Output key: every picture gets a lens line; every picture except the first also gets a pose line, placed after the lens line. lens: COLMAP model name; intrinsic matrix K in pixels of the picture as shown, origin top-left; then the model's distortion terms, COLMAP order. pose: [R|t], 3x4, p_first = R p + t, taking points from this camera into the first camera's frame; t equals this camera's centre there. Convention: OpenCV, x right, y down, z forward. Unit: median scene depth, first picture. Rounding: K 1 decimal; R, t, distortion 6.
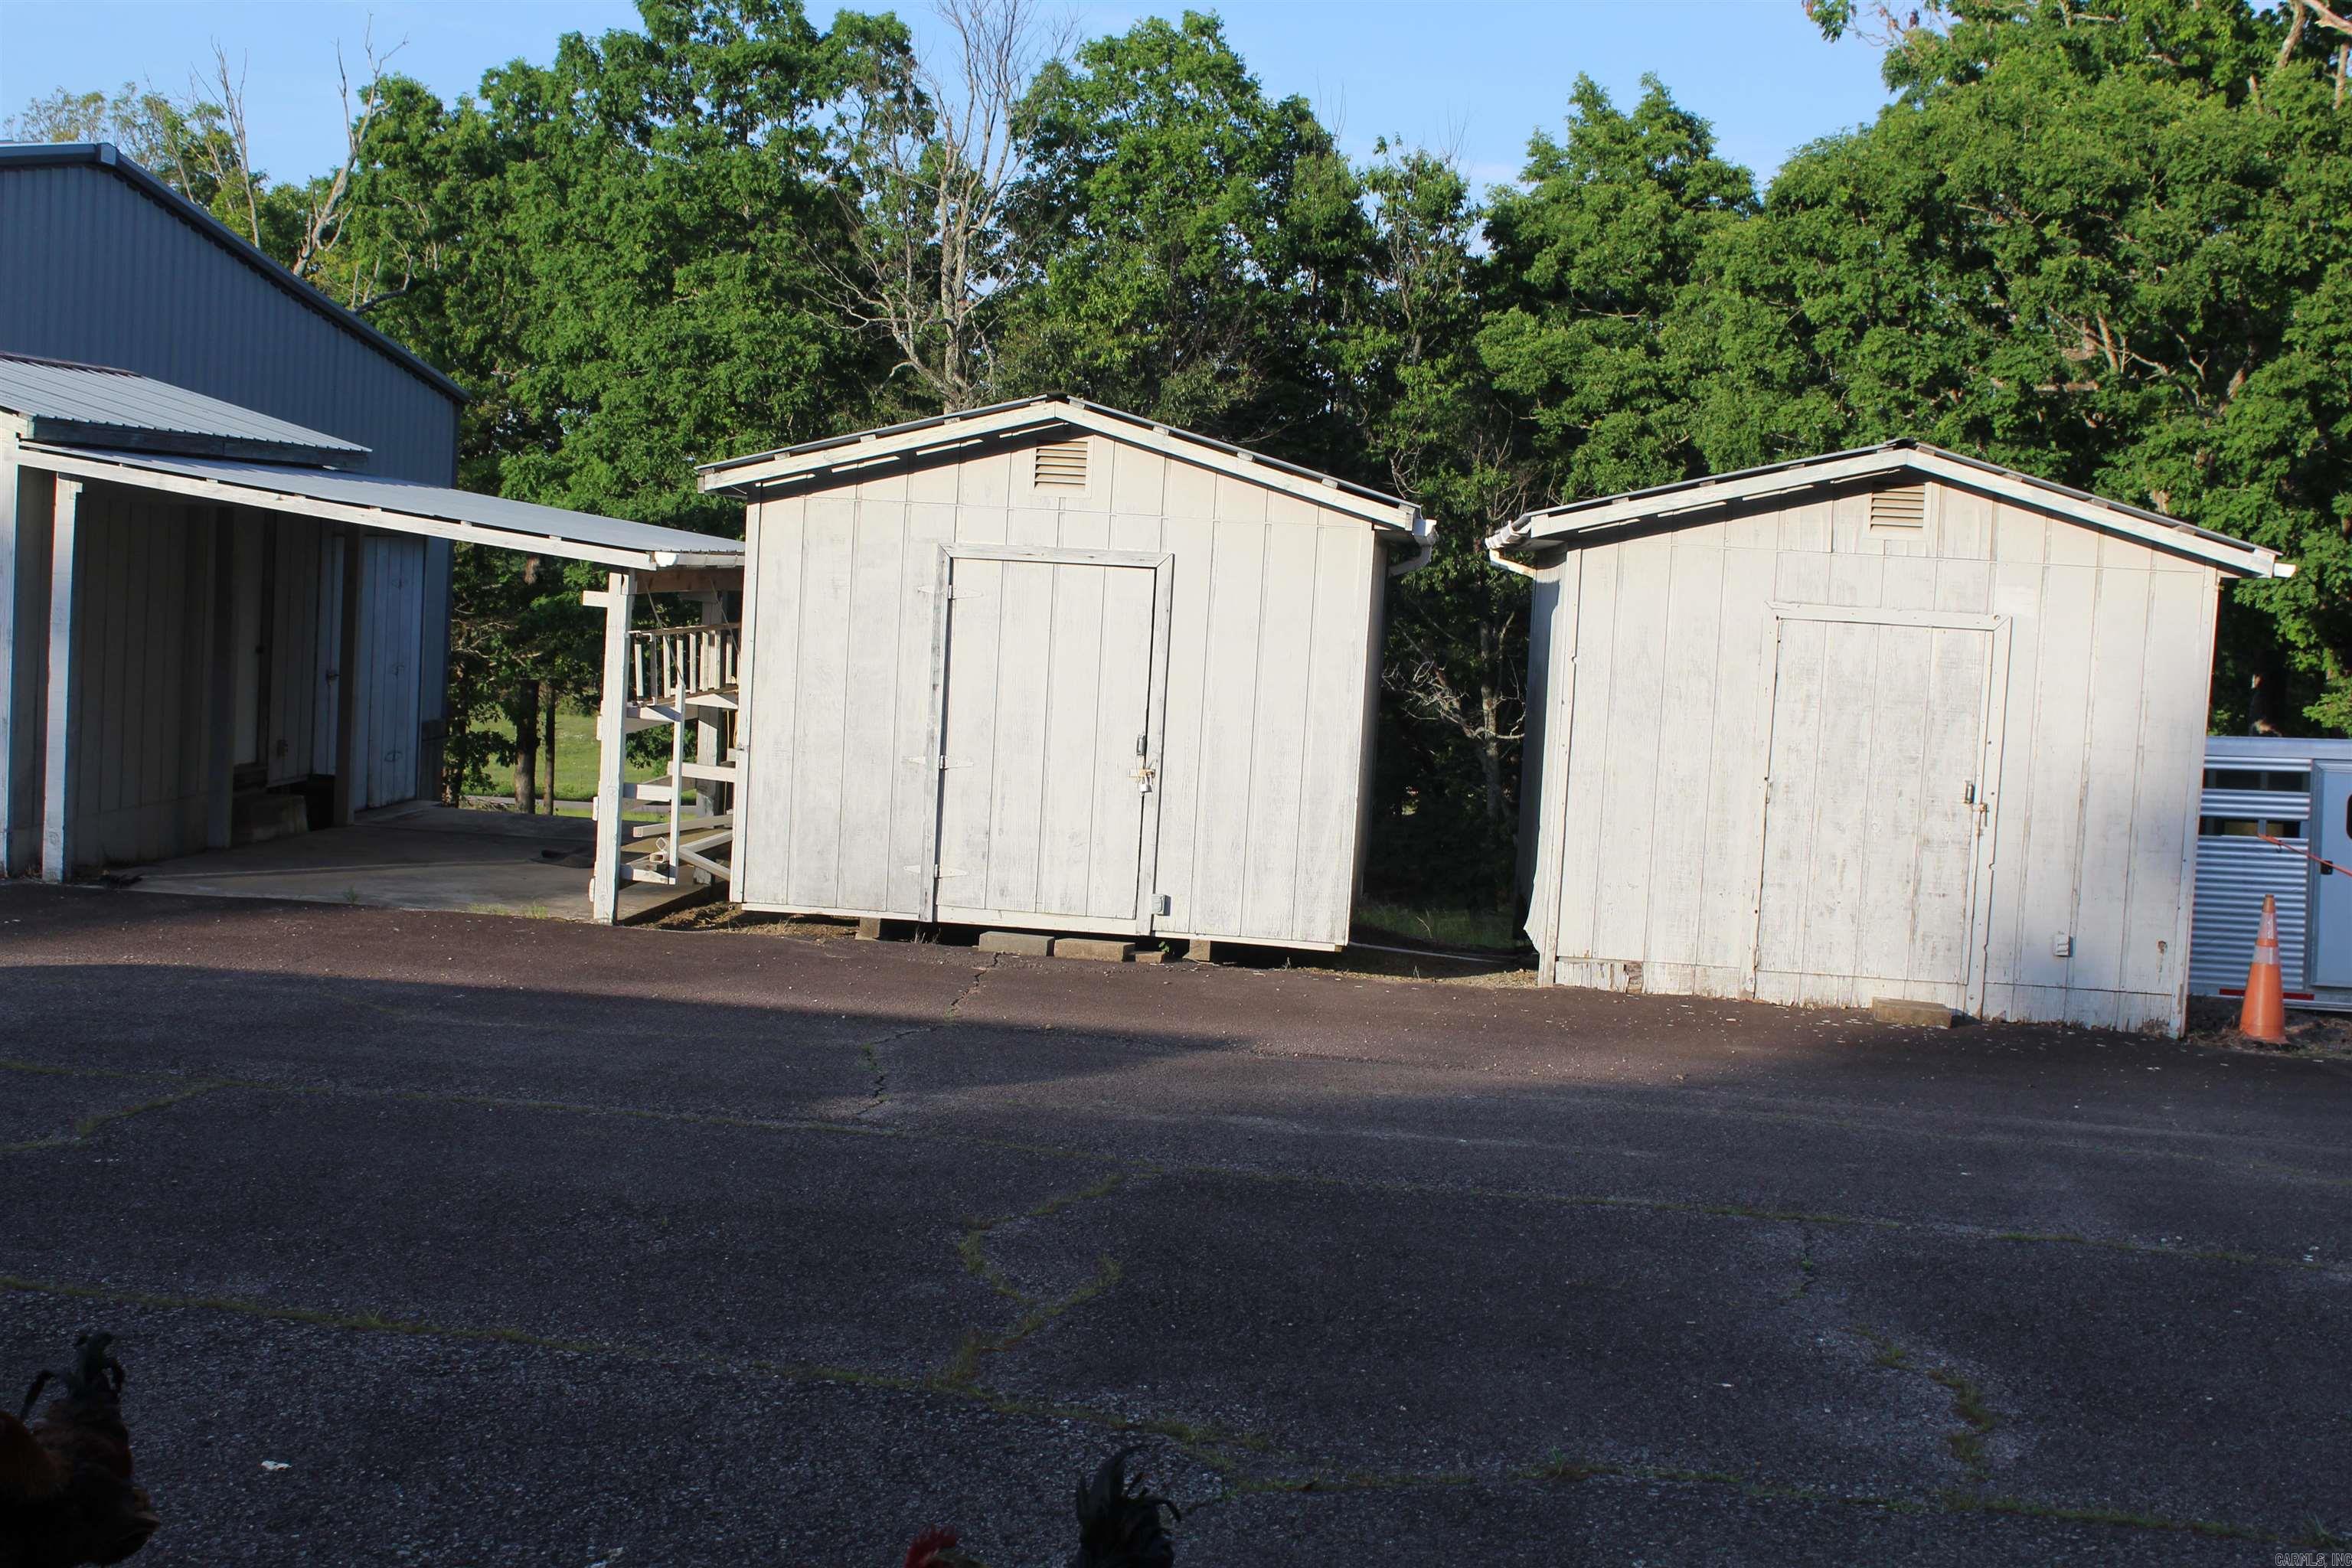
lens RADIAL K [[2855.3, 0, 1161.1], [0, 2855.3, 786.7], [0, 0, 1]] dist [-0.101365, 0.209107]
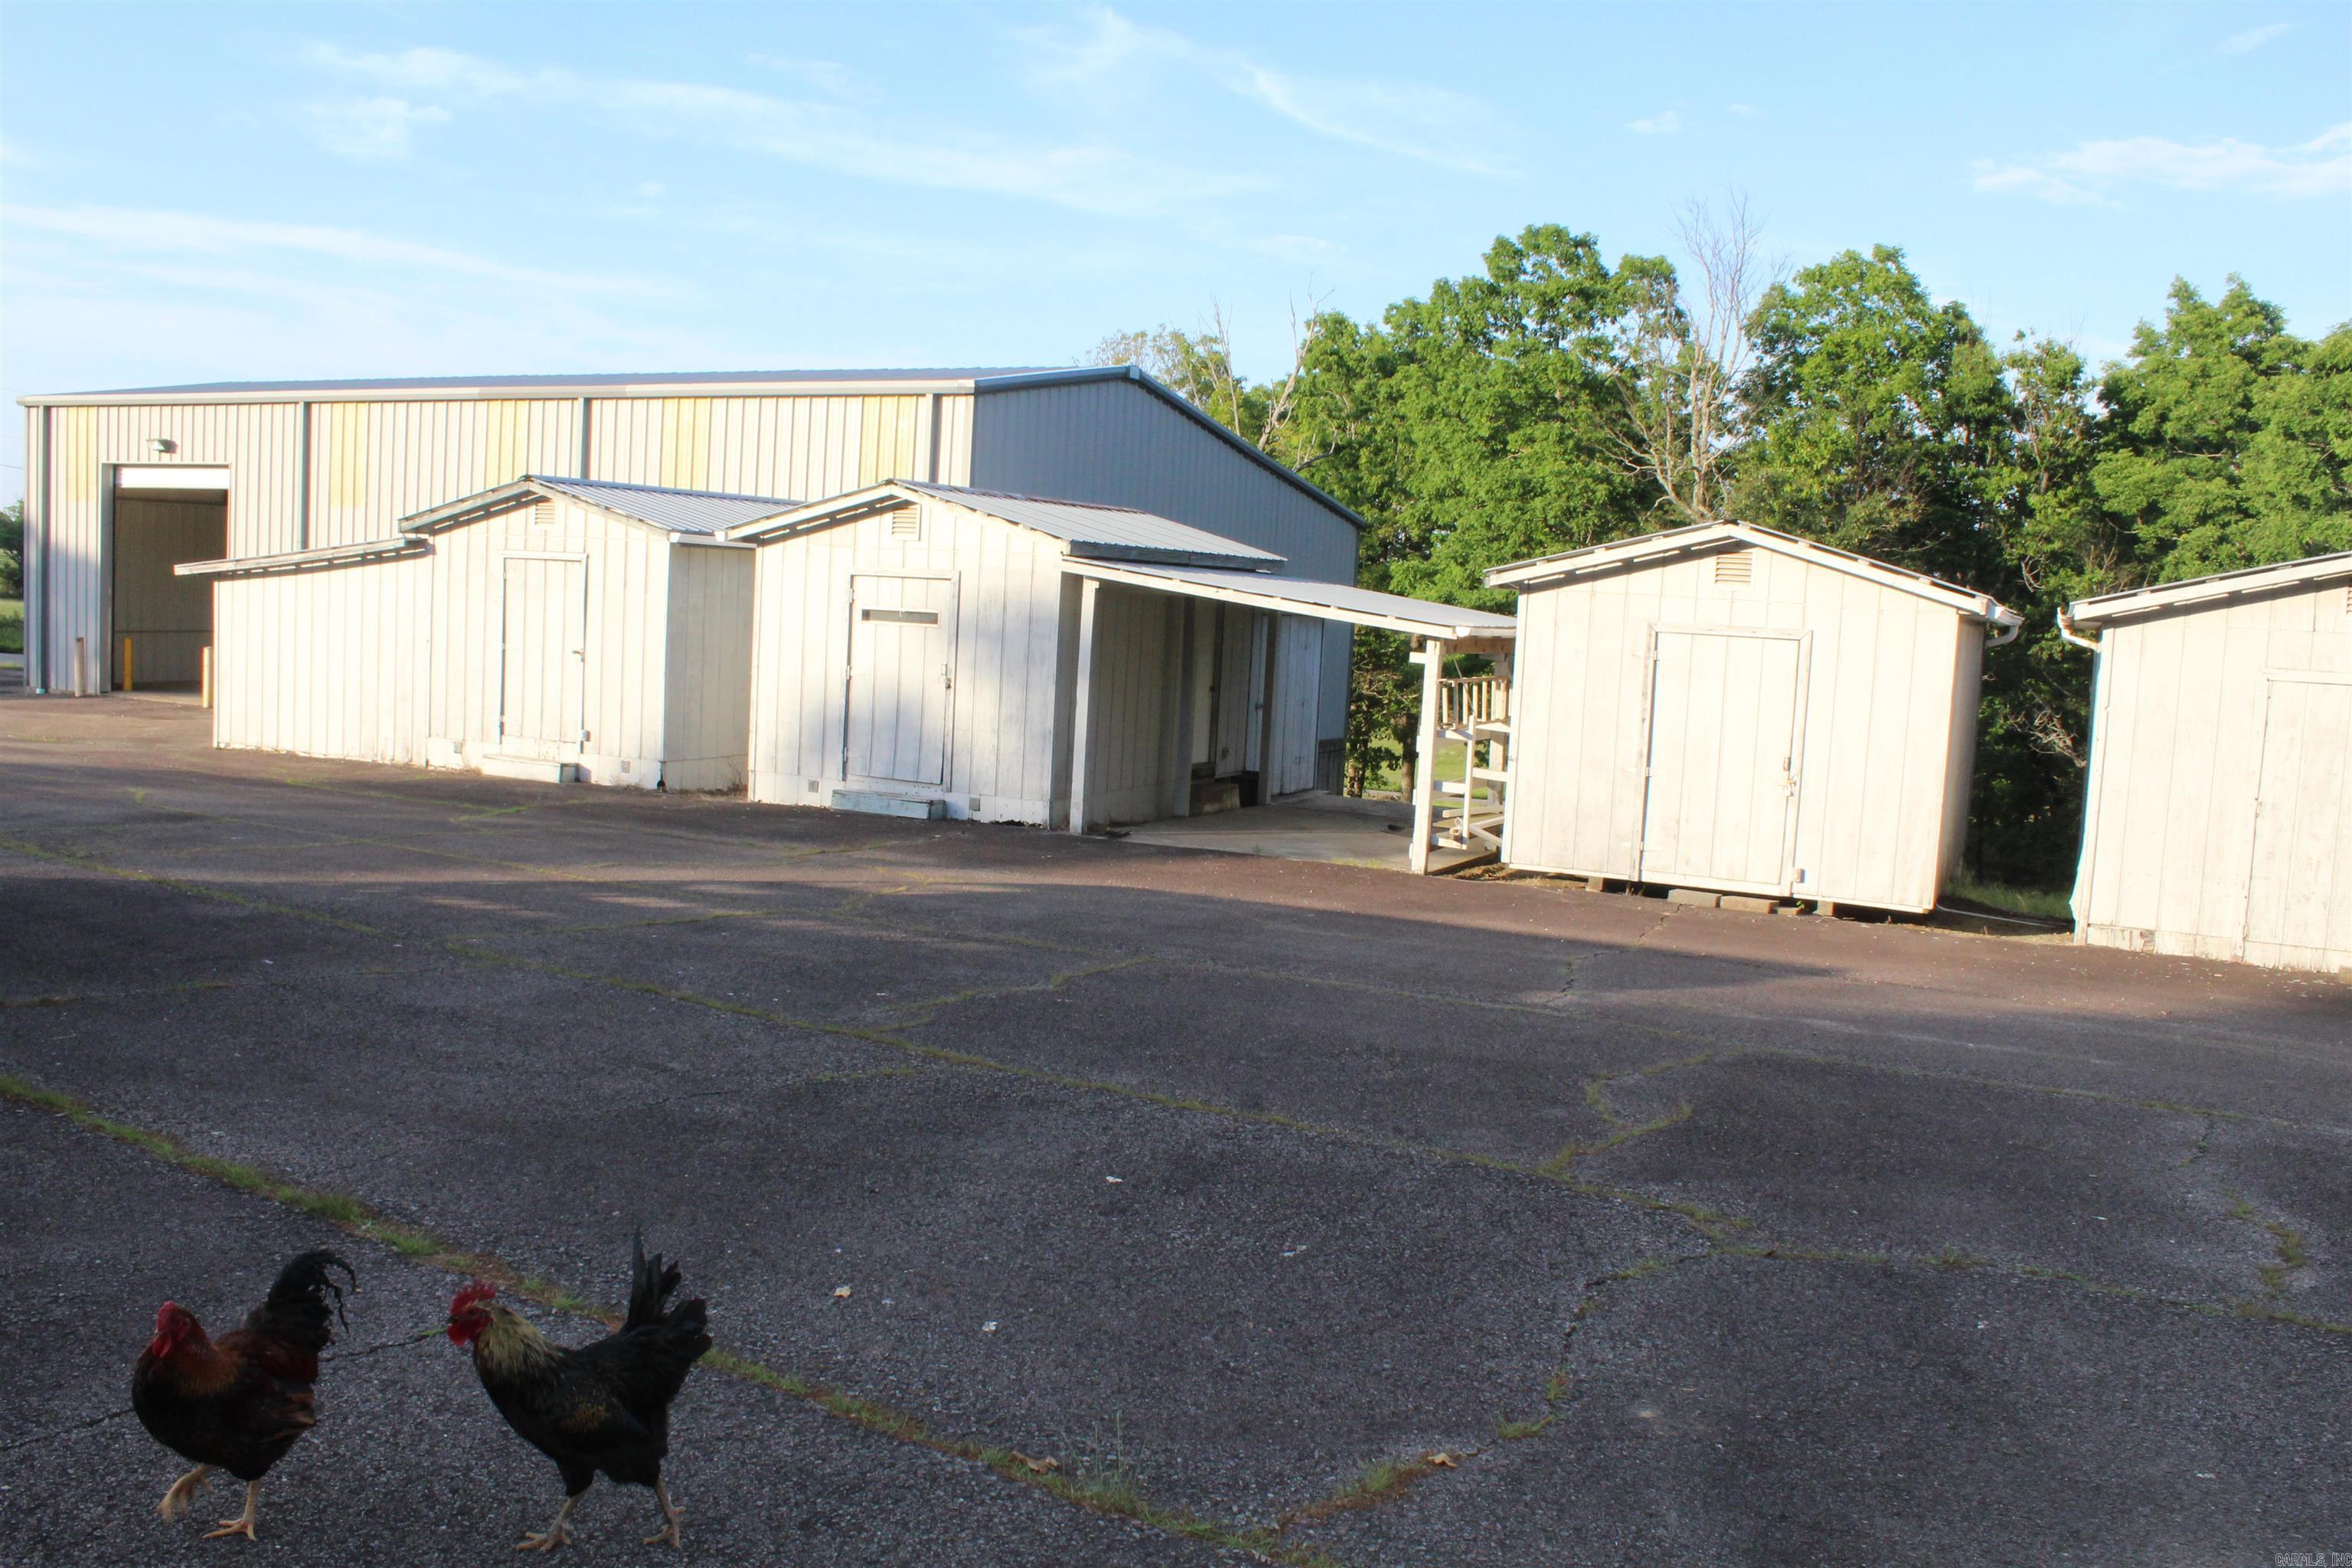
lens RADIAL K [[1963.4, 0, 1164.9], [0, 1963.4, 775.4], [0, 0, 1]] dist [-0.167995, 0.153340]
pose [[0.940458, 0.025273, -0.338970, 0.022035], [-0.027470, 0.999621, -0.001683, 0.001315], [0.338799, 0.010894, 0.940796, -0.014749]]
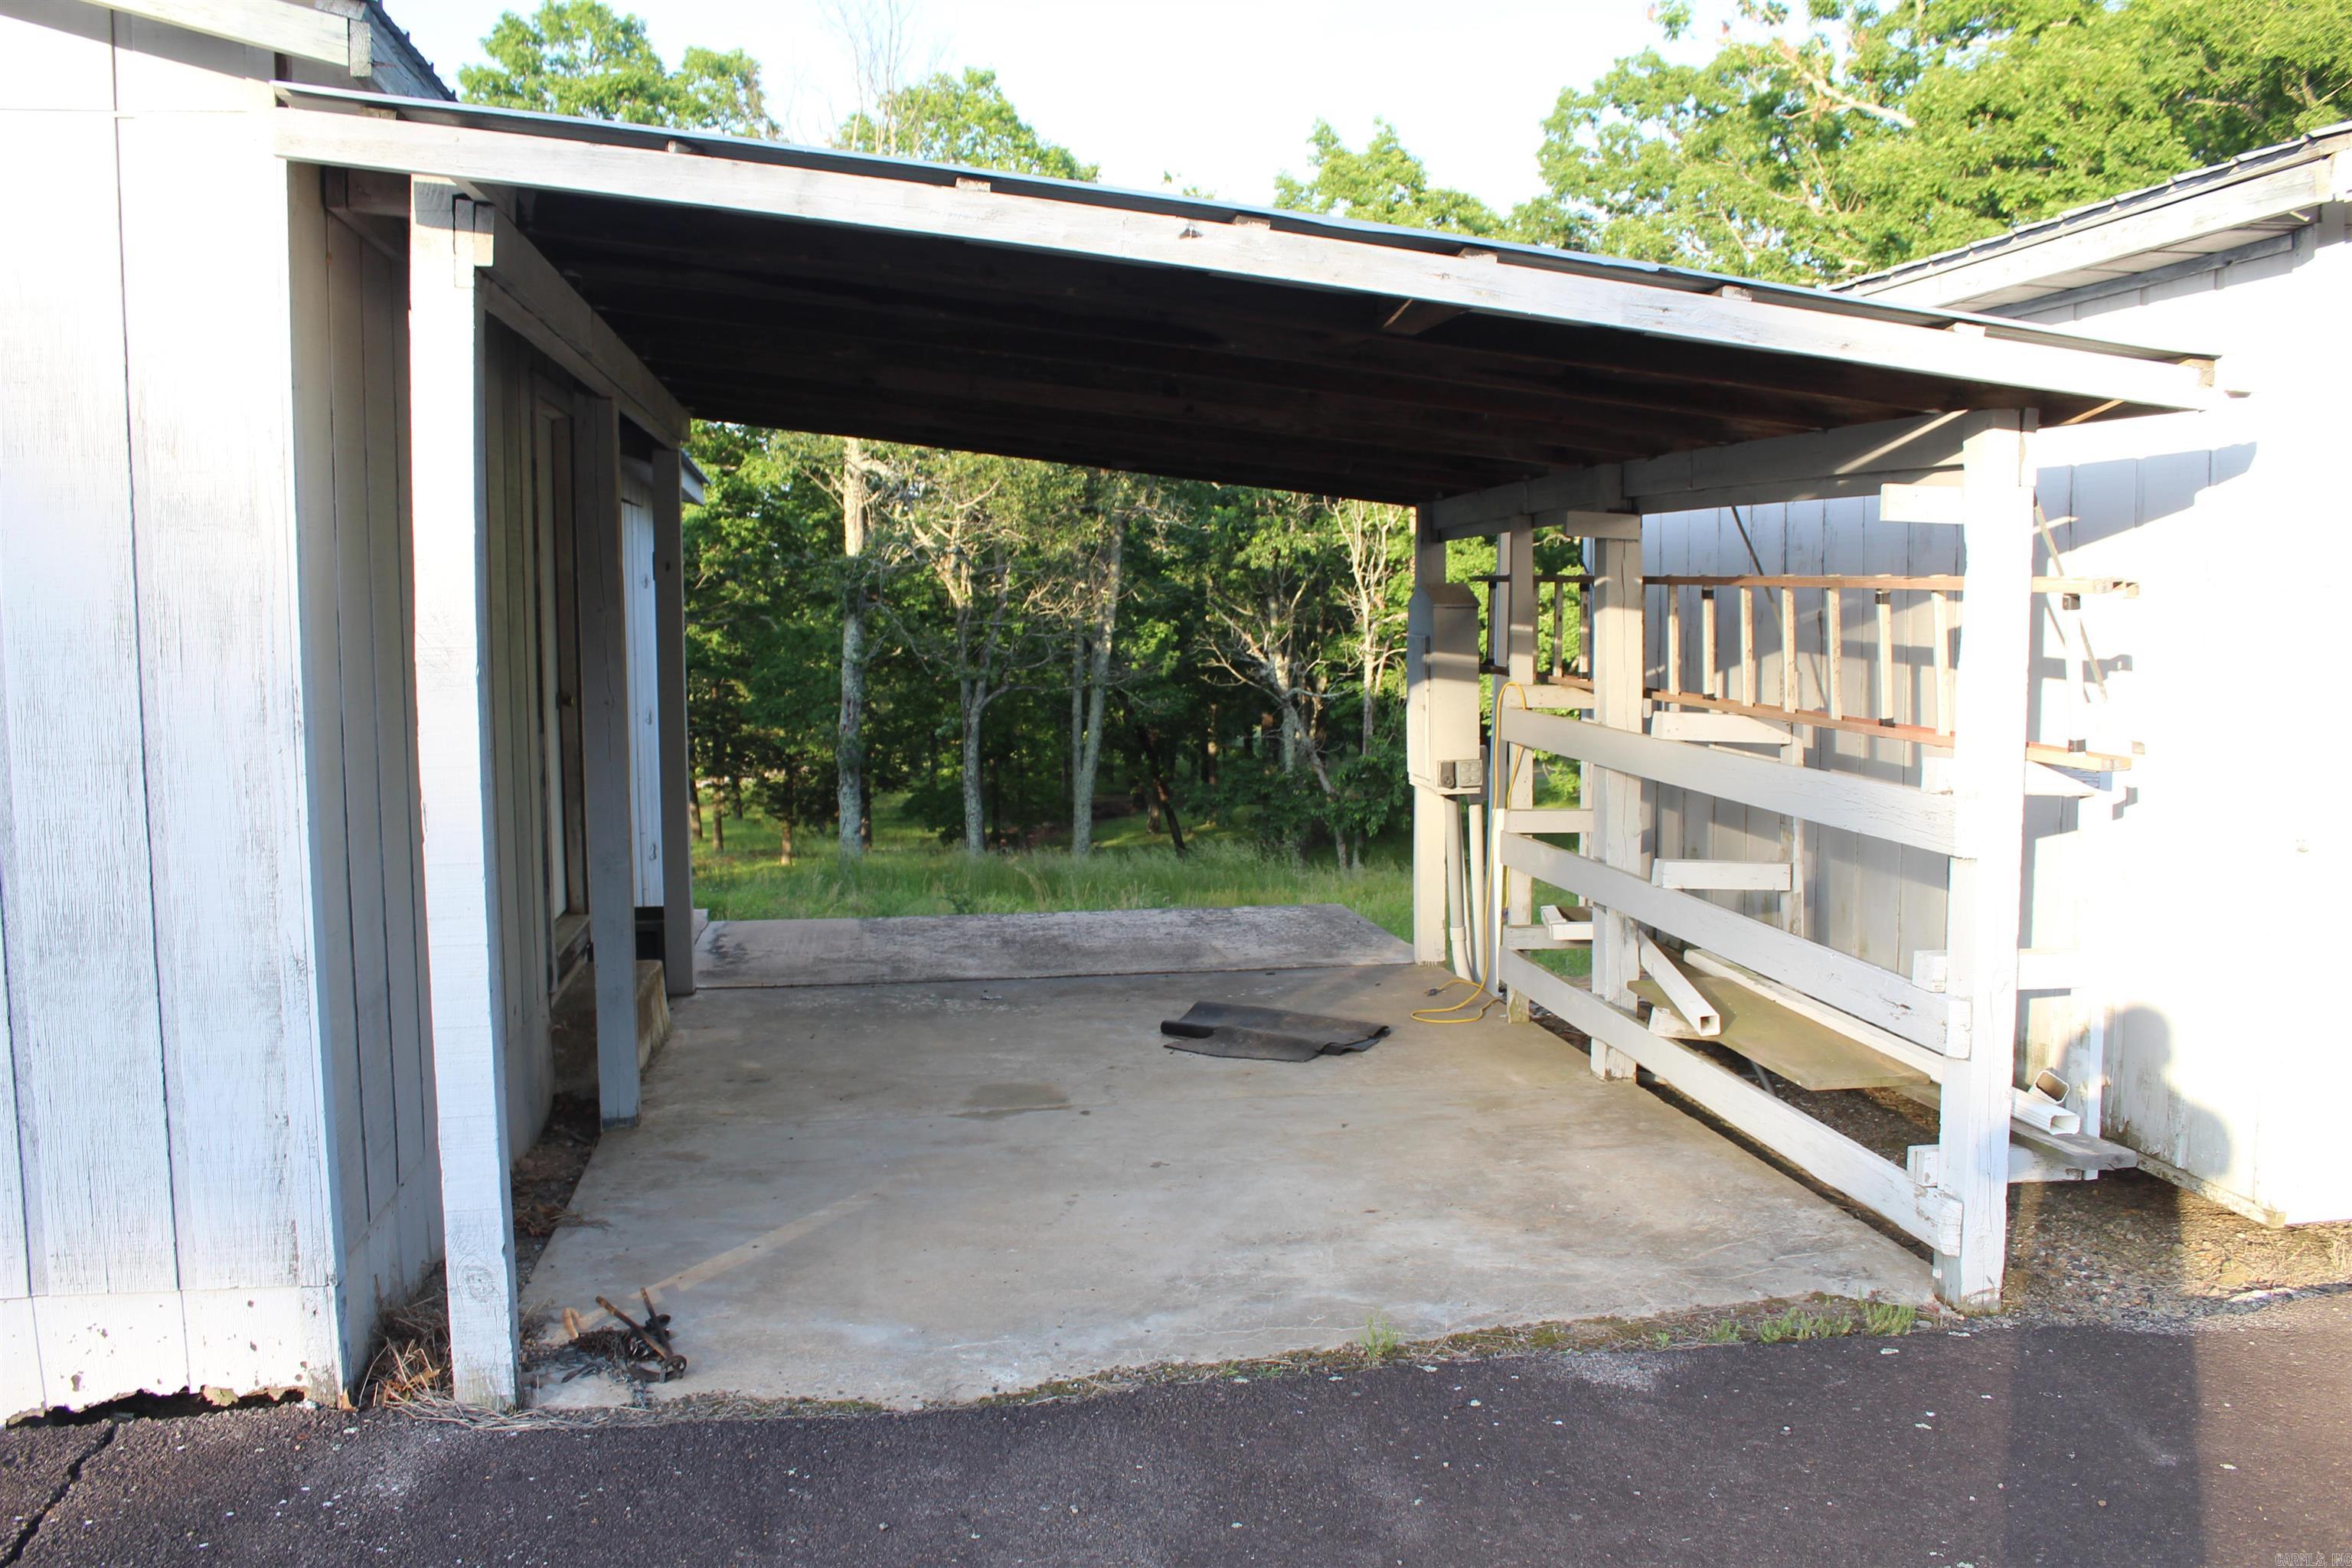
lens RADIAL K [[1970.8, 0, 1166.9], [0, 1970.8, 769.0], [0, 0, 1]] dist [-0.172837, 0.155520]
pose [[0.966221, -0.086726, 0.242684, -0.553795], [0.082681, 0.996215, 0.026824, -0.065726], [-0.244092, -0.005852, 0.969734, 1.127967]]
